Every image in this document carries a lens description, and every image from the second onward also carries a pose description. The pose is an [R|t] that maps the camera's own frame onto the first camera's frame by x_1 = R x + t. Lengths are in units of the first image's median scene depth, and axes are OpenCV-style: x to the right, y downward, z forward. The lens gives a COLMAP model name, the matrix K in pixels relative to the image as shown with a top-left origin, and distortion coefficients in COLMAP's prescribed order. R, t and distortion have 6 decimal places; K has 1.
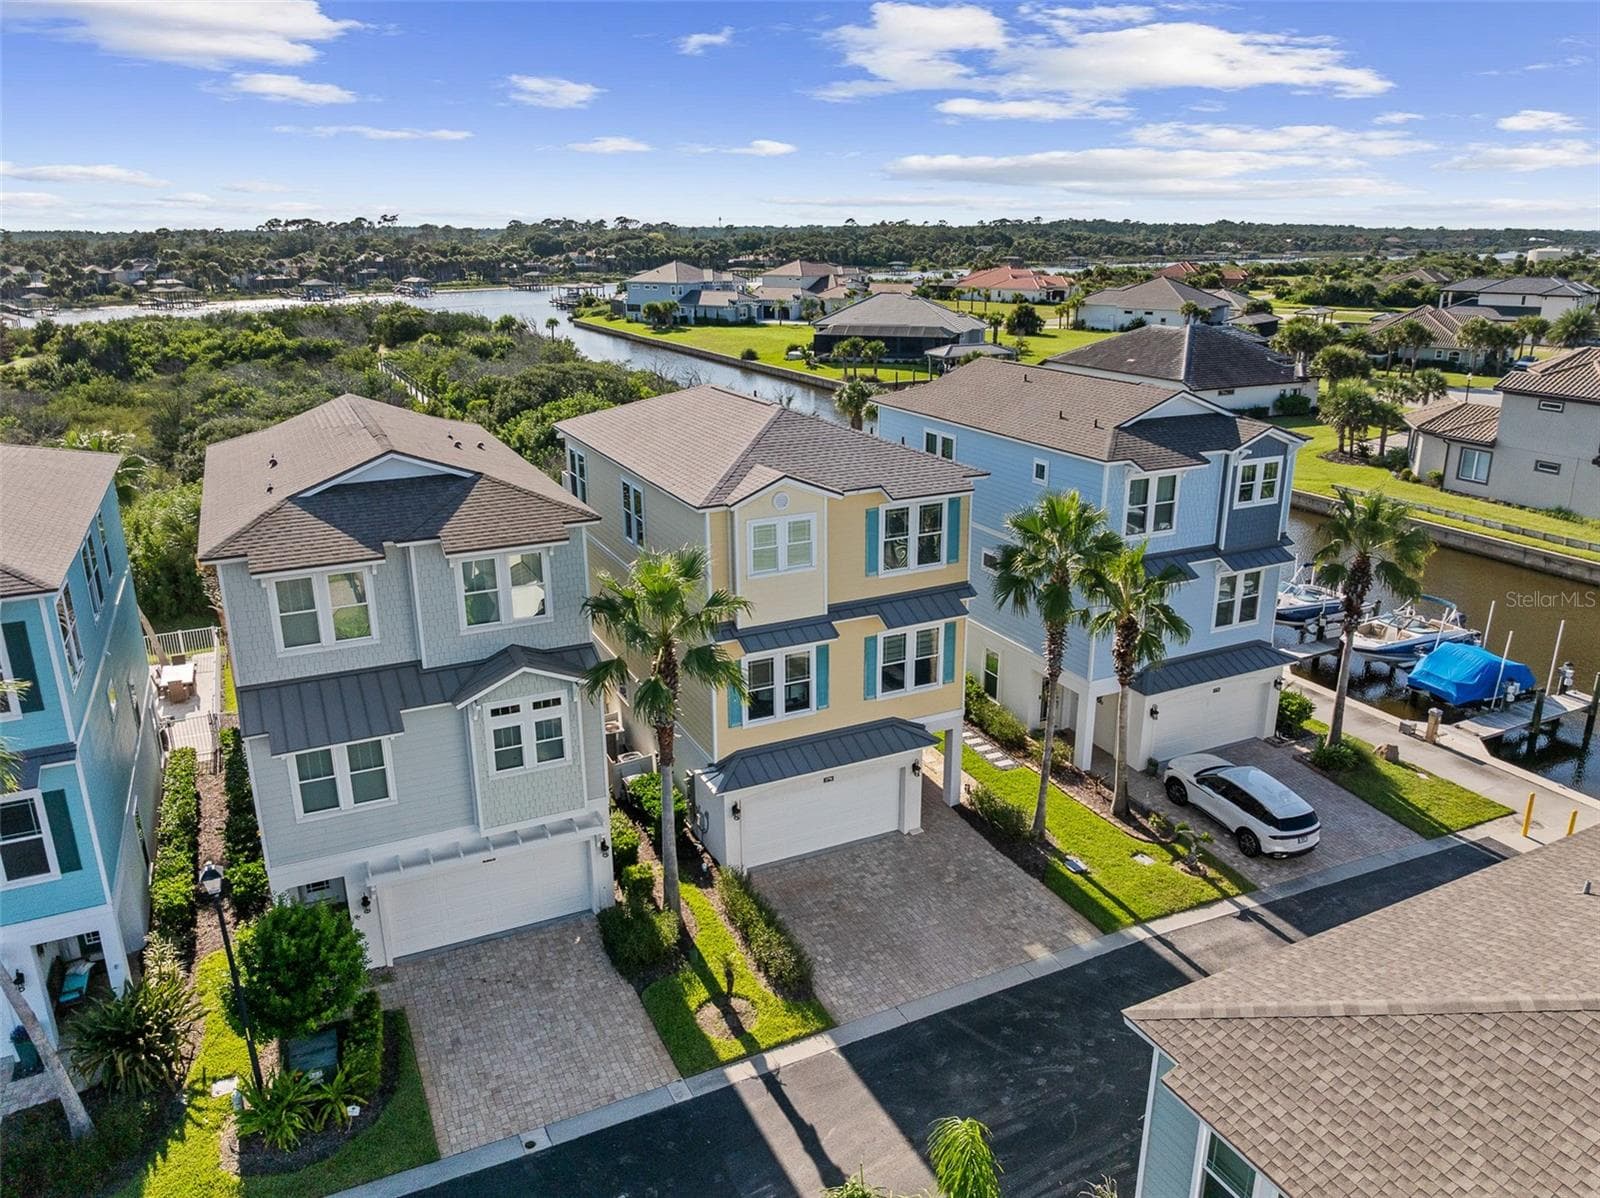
lens RADIAL K [[1131.2, 0, 800.0], [0, 1131.2, 599.0], [0, 0, 1]] dist [-0.029666, -0.002235]
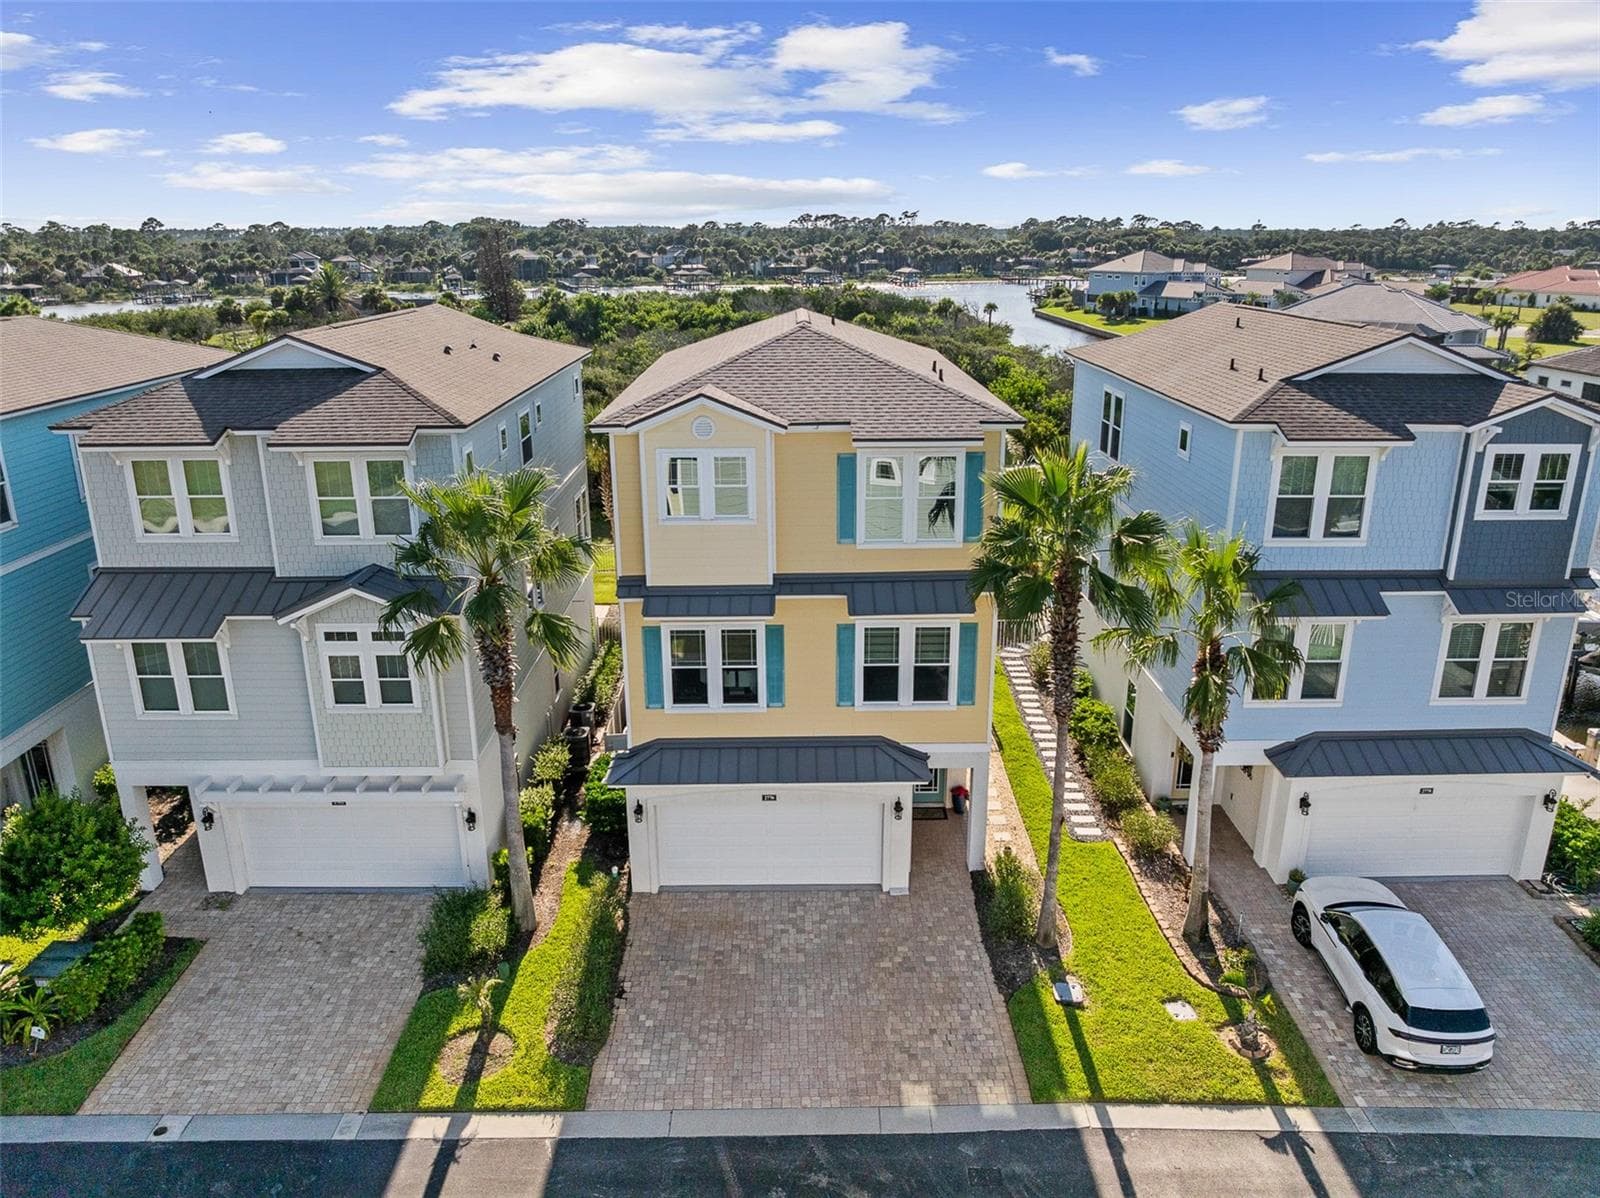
lens RADIAL K [[1131.2, 0, 800.0], [0, 1131.2, 599.0], [0, 0, 1]] dist [-0.029666, -0.002235]
pose [[0.905276, 0.132247, -0.403715, 0.308835], [-0.132608, 0.990795, 0.027204, -0.000179], [0.403597, 0.028909, 0.914480, 0.263073]]
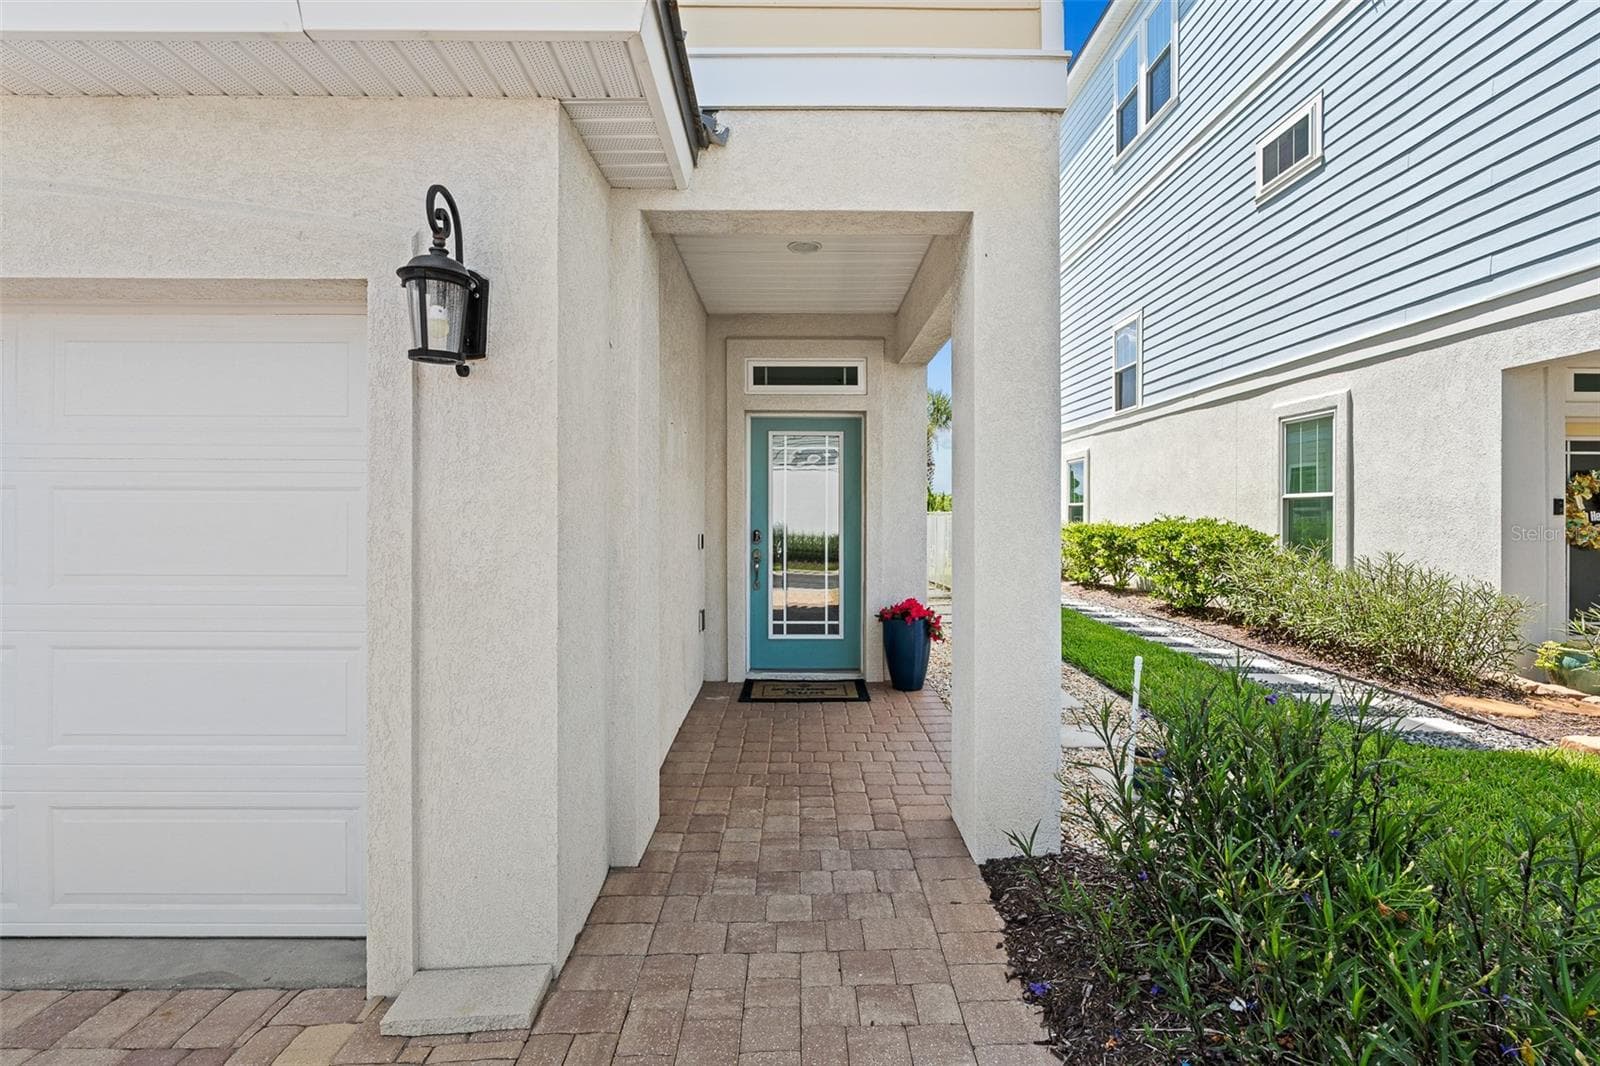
lens RADIAL K [[724.1, 0, 805.5], [0, 724.1, 512.9], [0, 0, 1]] dist [-0.000688, 0.000083]
pose [[0.906311, 0.006289, -0.422564, 0.149799], [-0.139037, 0.948664, -0.284086, 0.170970], [0.399085, 0.316223, 0.860659, 0.903111]]
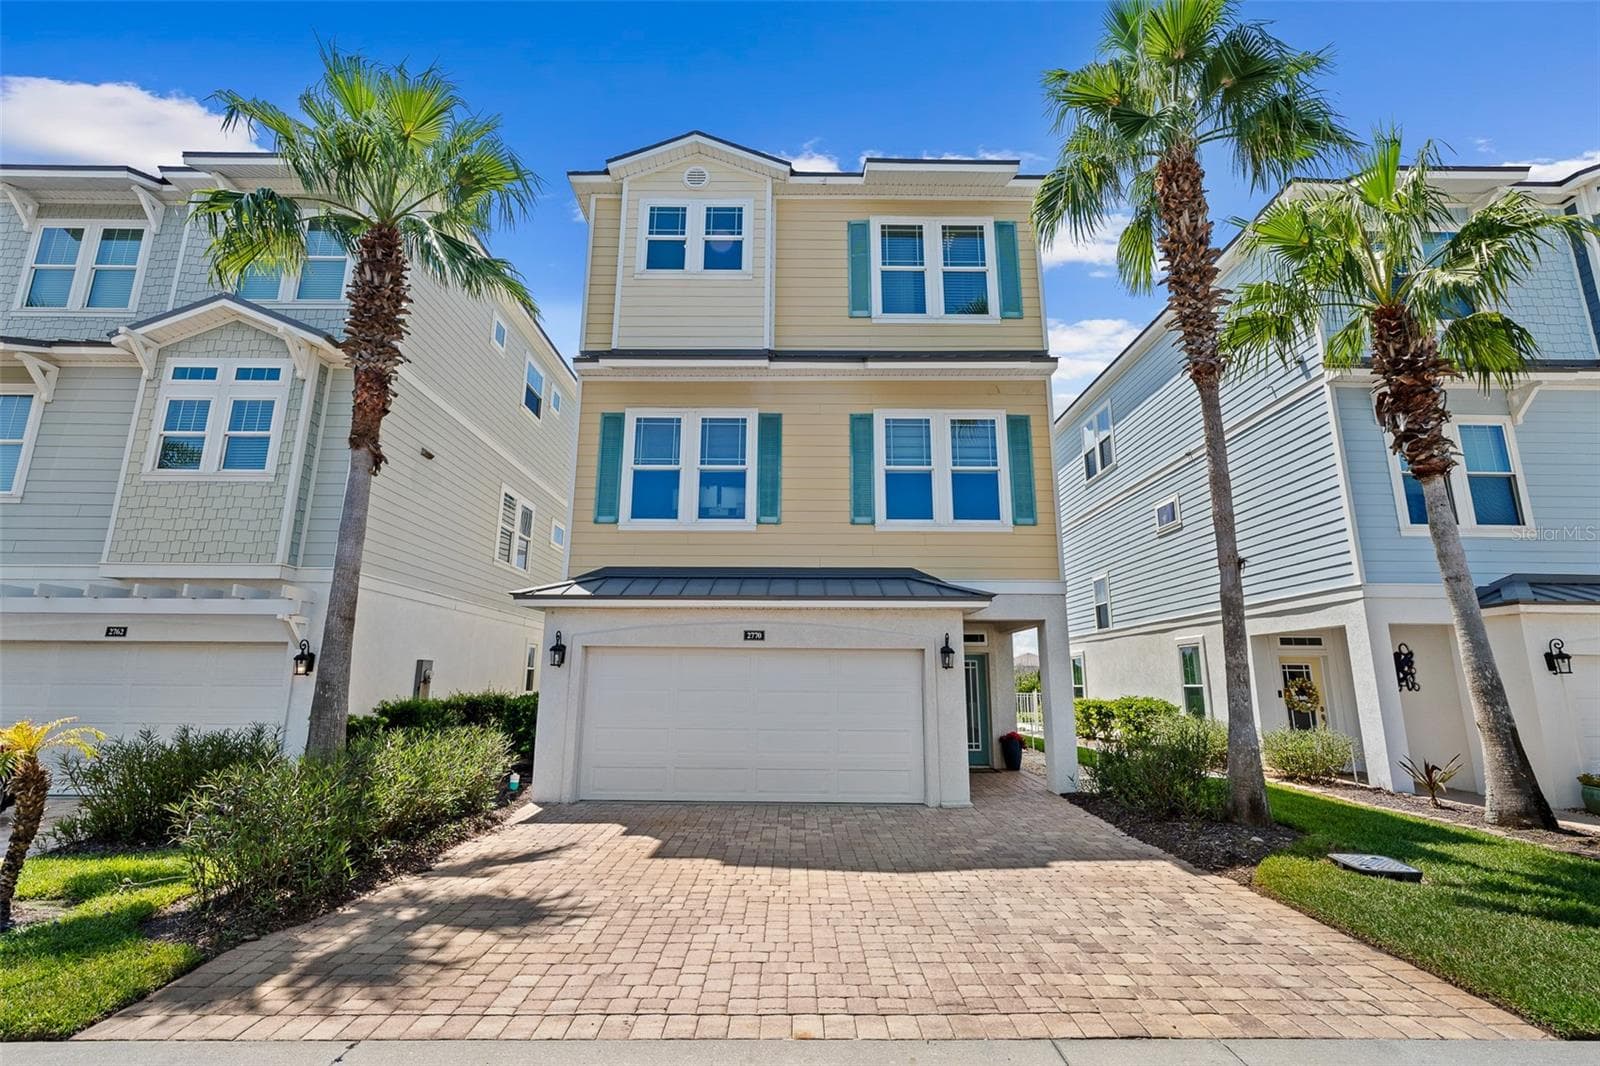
lens RADIAL K [[716.0, 0, 800.0], [0, 716.0, 533.0], [0, 0, 1]] dist [-0.010247, 0.004190]
pose [[0.902783, -0.079042, -0.422771, 0.171512], [-0.145401, 0.869004, -0.472960, 0.246655], [0.404773, 0.488451, 0.773029, 0.657234]]
